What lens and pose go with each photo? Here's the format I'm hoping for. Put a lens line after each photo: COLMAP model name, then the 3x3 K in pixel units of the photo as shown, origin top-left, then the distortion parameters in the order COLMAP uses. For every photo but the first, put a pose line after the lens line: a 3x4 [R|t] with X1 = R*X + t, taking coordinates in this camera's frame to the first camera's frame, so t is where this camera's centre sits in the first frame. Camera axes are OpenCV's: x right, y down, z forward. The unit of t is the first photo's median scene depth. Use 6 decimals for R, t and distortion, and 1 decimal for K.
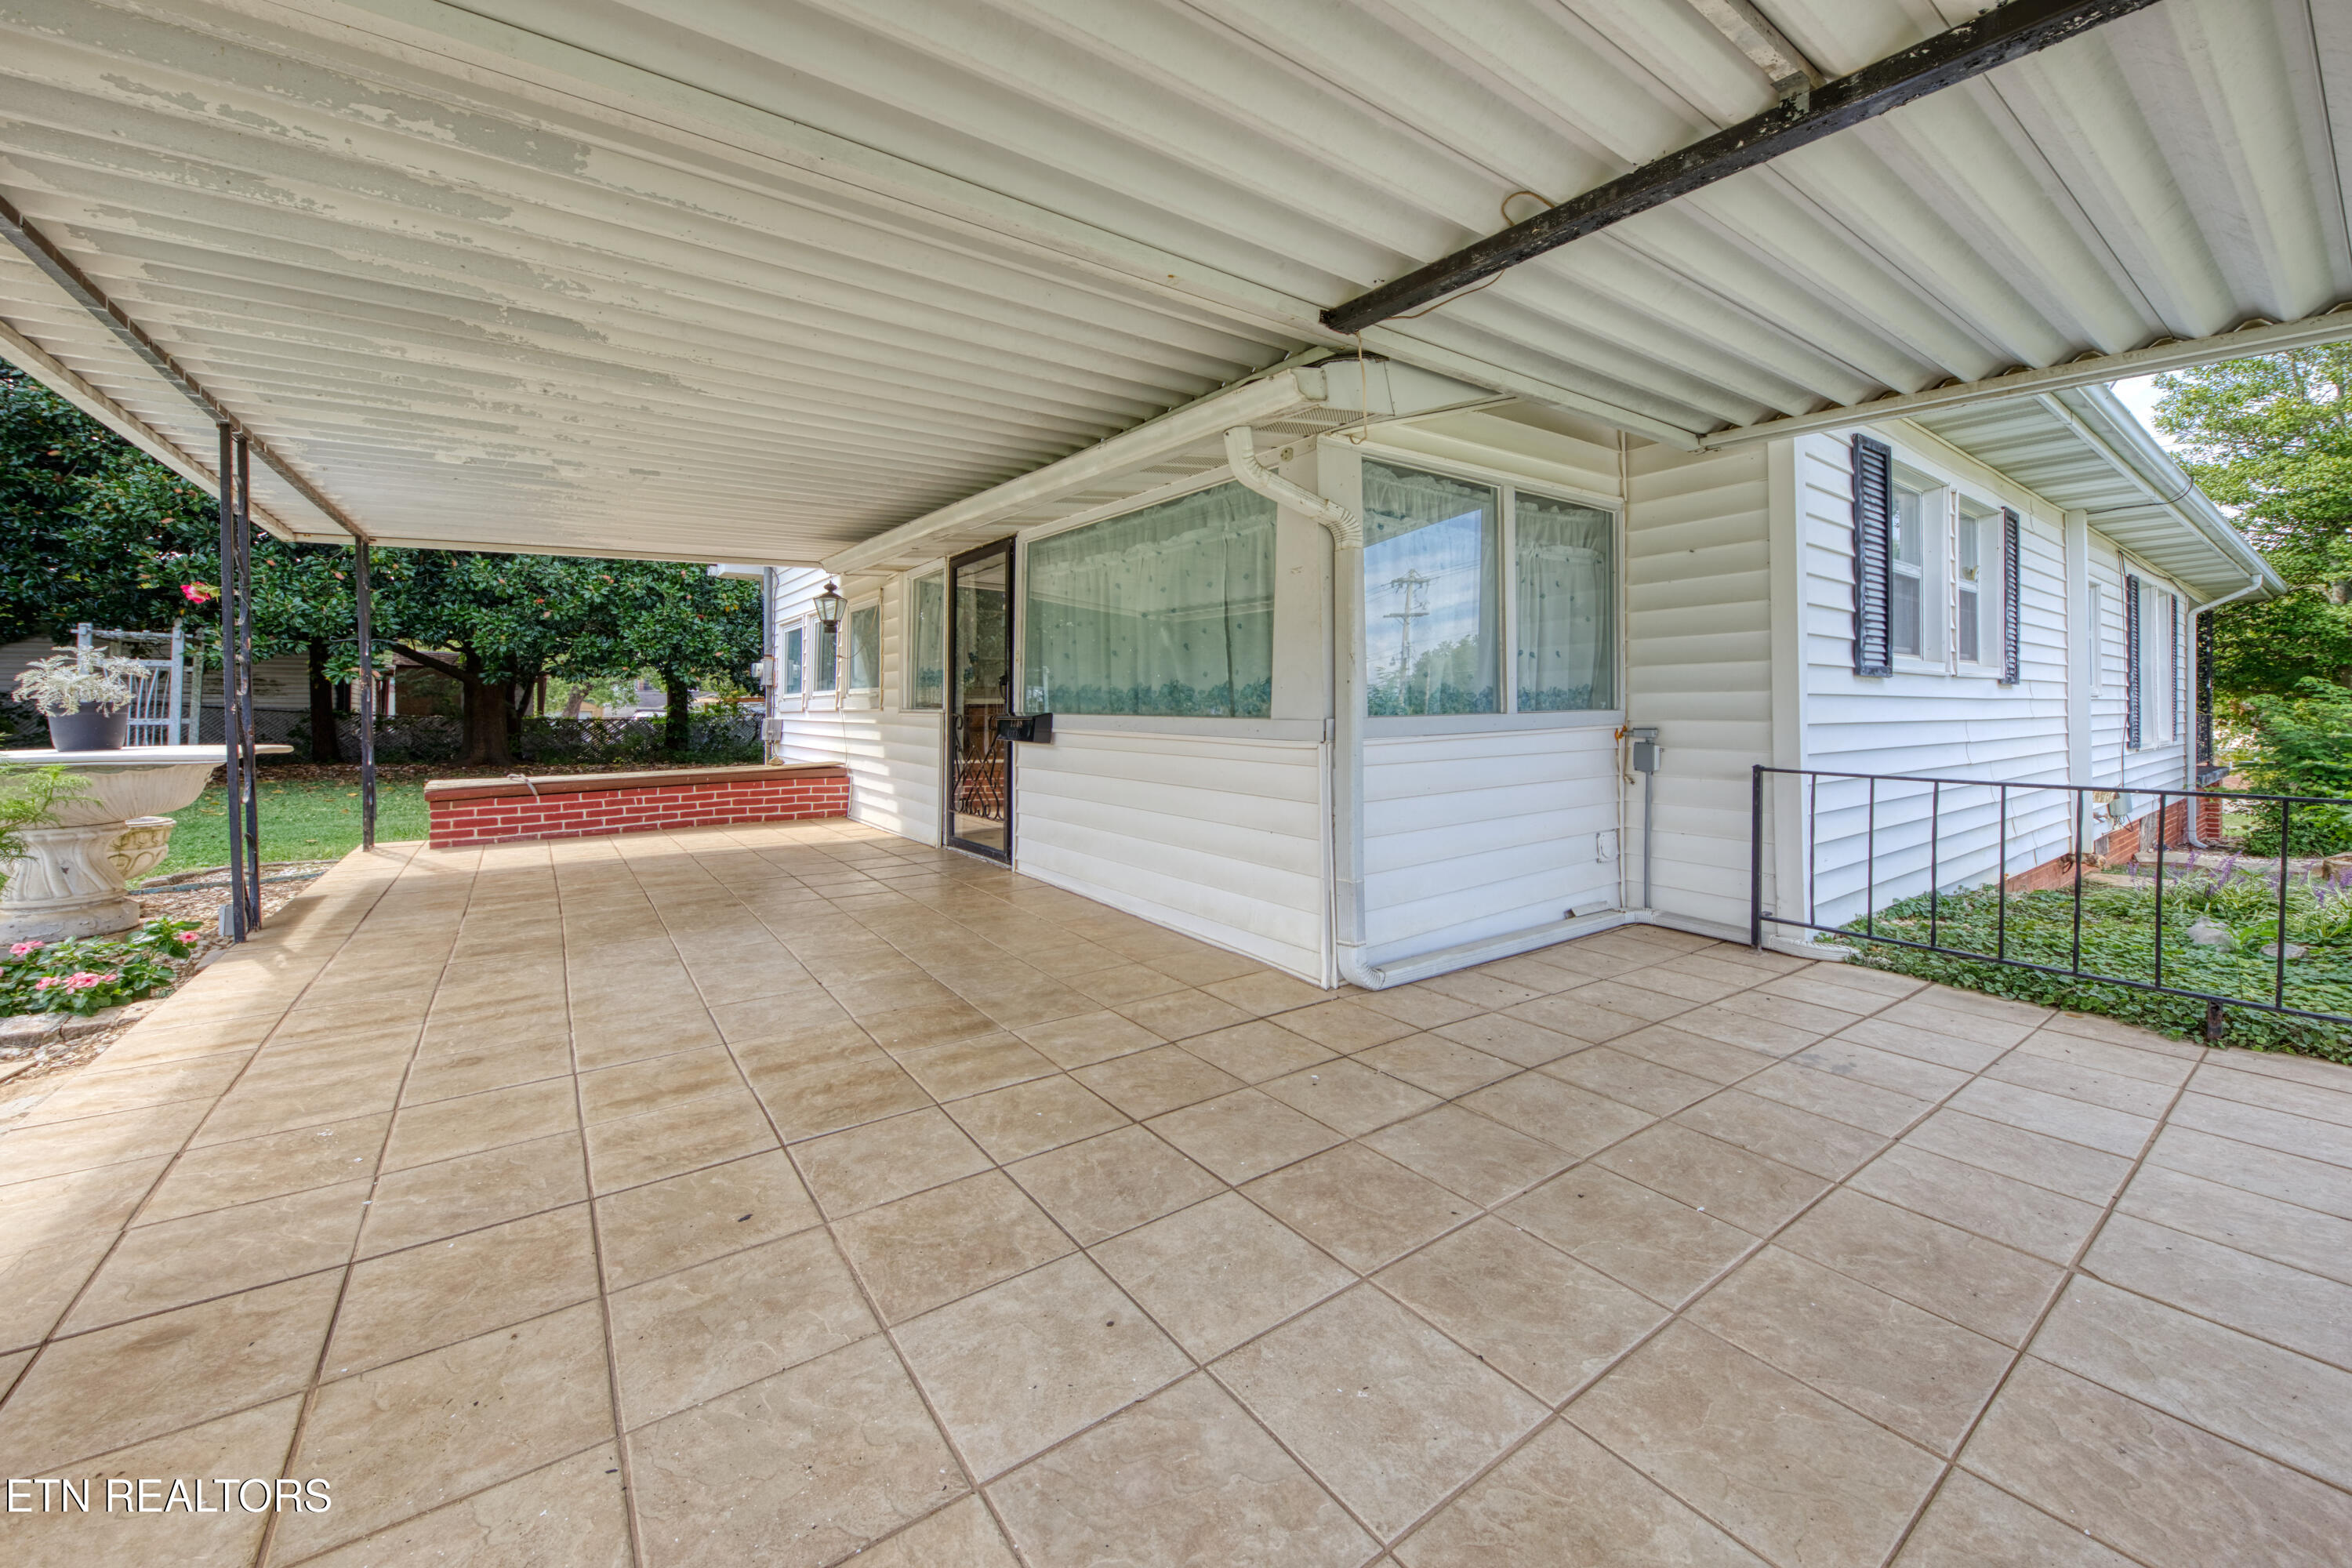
lens RADIAL K [[780.1, 0, 1179.6], [0, 780.1, 705.9], [0, 0, 1]] dist [-0.000217, -0.000025]
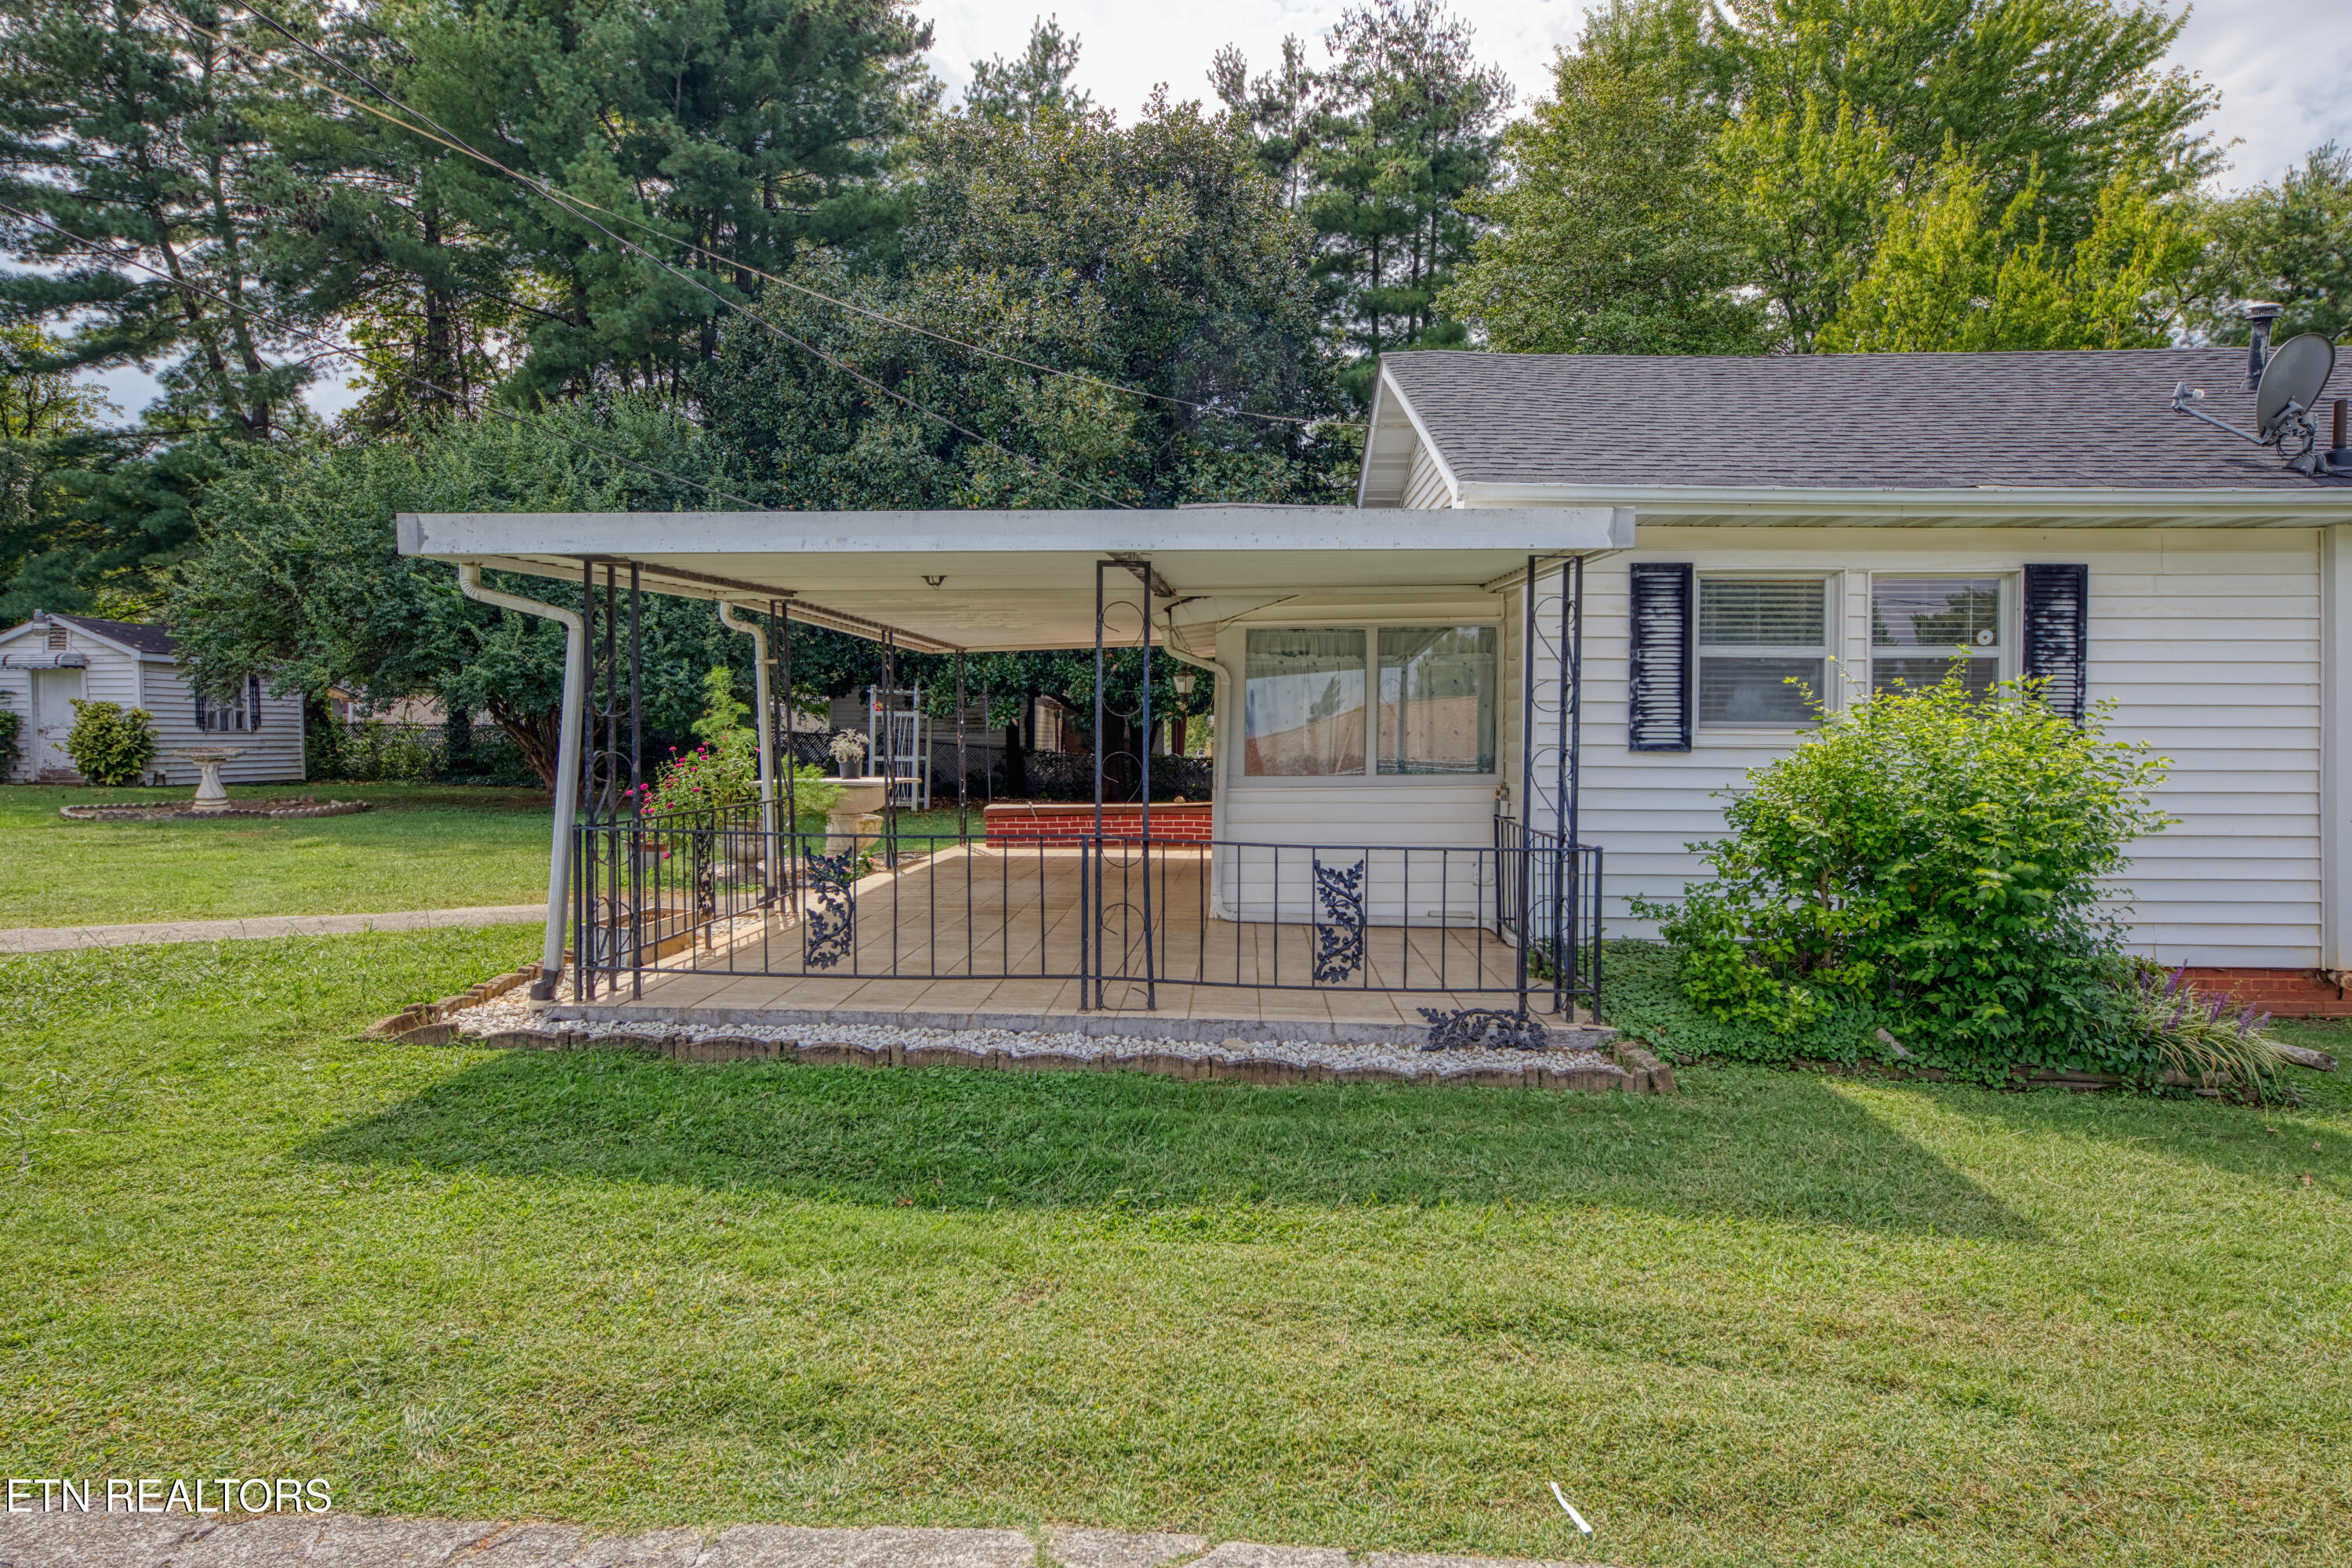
lens RADIAL K [[1232.9, 0, 1176.0], [0, 1232.9, 784.0], [0, 0, 1]] dist [0.001516, 0.000489]
pose [[0.748637, 0.023447, -0.662565, 0.921618], [-0.000139, 0.999380, 0.035210, -0.029486], [0.662980, -0.026268, 0.748176, -0.569889]]
